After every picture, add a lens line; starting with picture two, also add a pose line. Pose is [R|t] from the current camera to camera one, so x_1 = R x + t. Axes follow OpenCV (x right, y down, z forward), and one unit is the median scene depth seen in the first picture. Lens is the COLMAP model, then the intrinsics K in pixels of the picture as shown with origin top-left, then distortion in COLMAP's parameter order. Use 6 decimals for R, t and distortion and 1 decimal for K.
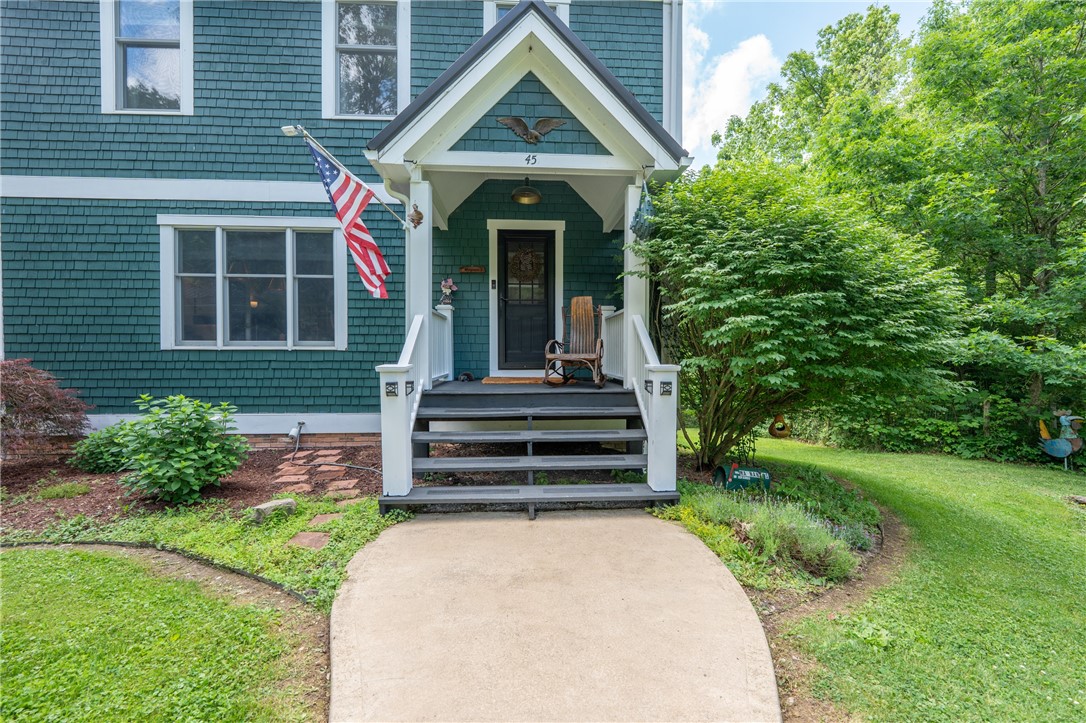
lens RADIAL K [[442.6, 0, 549.3], [0, 442.6, 360.0], [0, 0, 1]] dist [-0.012169, -0.000265]
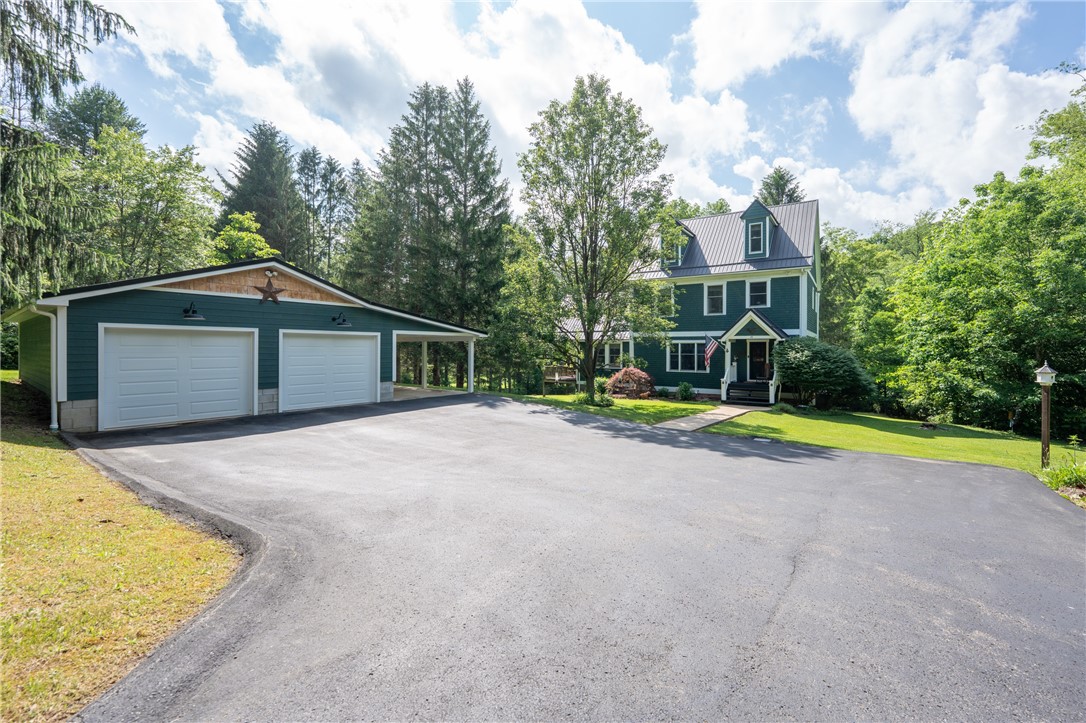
lens RADIAL K [[442.6, 0, 547.9], [0, 442.6, 355.0], [0, 0, 1]] dist [-0.012169, -0.000265]
pose [[0.777457, 0.006406, -0.628903, 0.946754], [-0.006120, 0.999978, 0.002620, -0.191122], [0.628906, 0.001812, 0.777479, -3.122074]]
